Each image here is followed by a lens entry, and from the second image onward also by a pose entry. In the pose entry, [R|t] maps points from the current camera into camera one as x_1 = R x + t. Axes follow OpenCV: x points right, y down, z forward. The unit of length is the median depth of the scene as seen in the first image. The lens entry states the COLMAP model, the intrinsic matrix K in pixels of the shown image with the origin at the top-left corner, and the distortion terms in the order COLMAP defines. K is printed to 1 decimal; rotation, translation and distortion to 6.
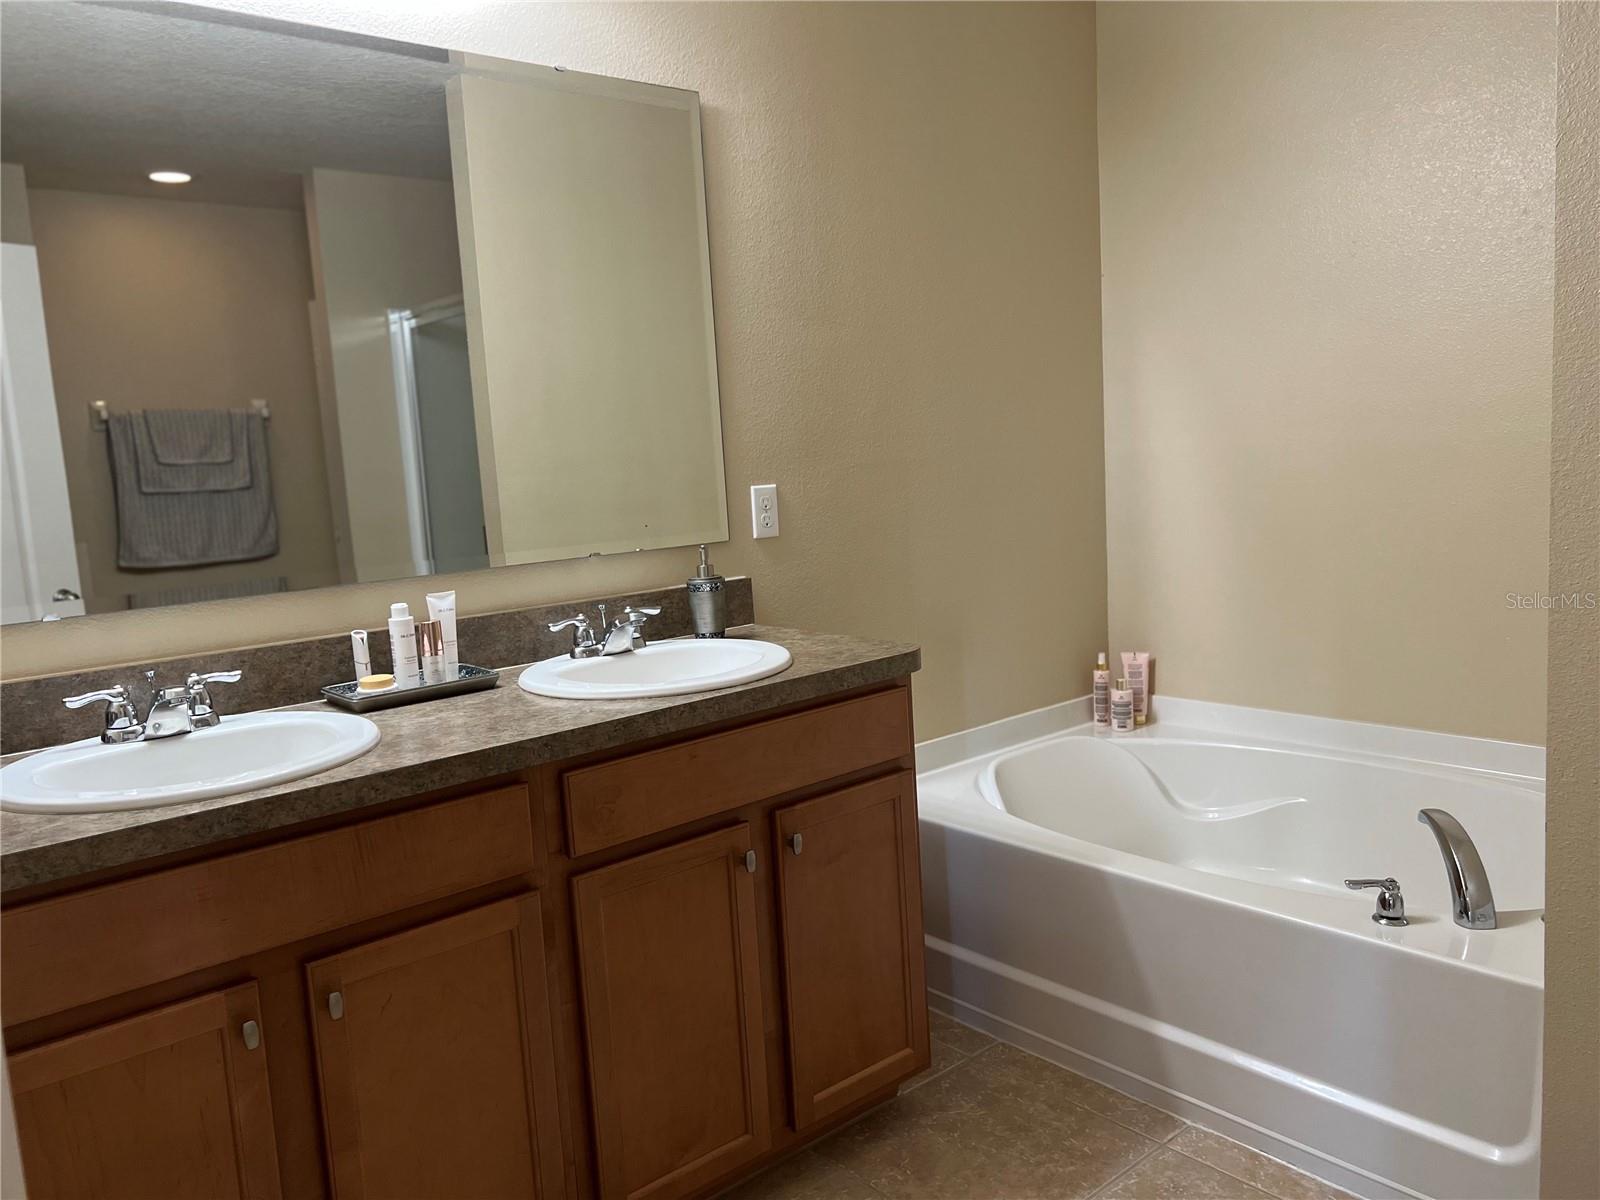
lens RADIAL K [[1194.9, 0, 799.6], [0, 1194.9, 609.0], [0, 0, 1]] dist [0.060660, -0.074676]
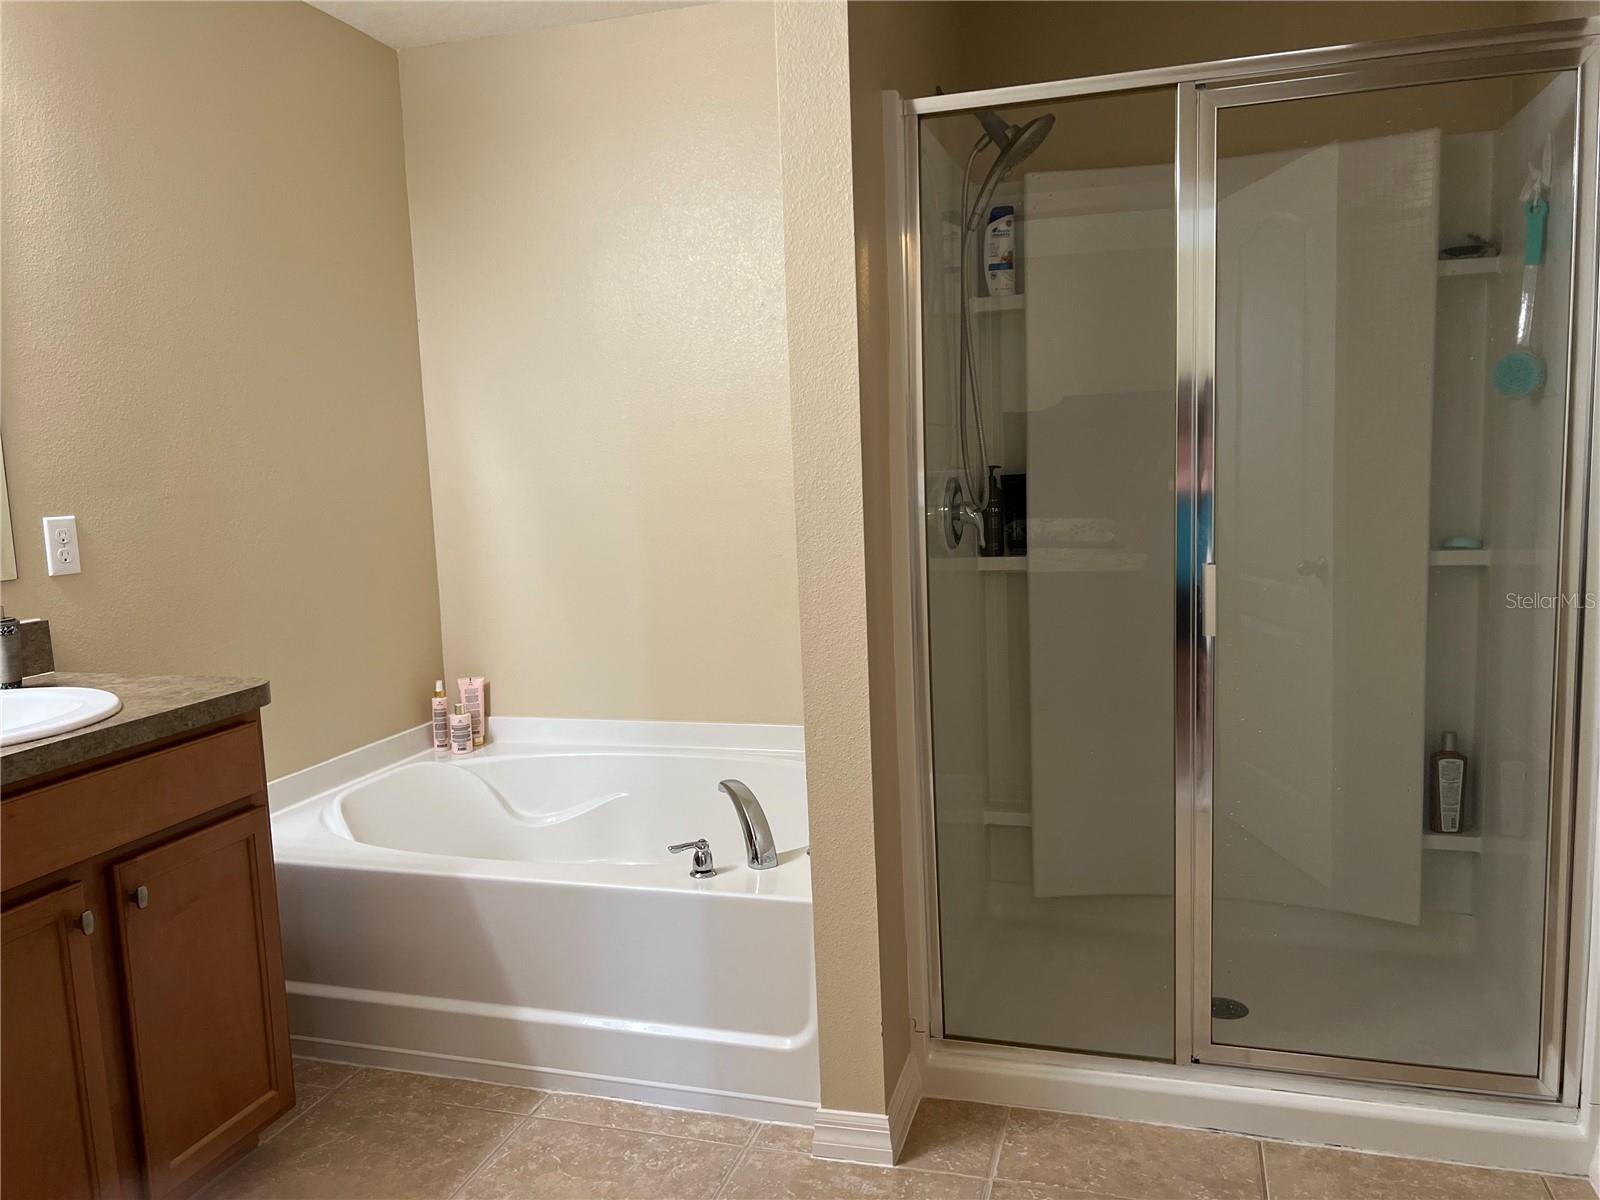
lens RADIAL K [[1202.6, 0, 800.0], [0, 1202.6, 600.0], [0, 0, 1]] dist [0.053893, -0.004069]
pose [[0.844435, -0.034407, 0.534552, -0.063372], [0.055372, 0.998196, -0.023222, 0.012985], [-0.532788, 0.049209, 0.844817, -0.085728]]
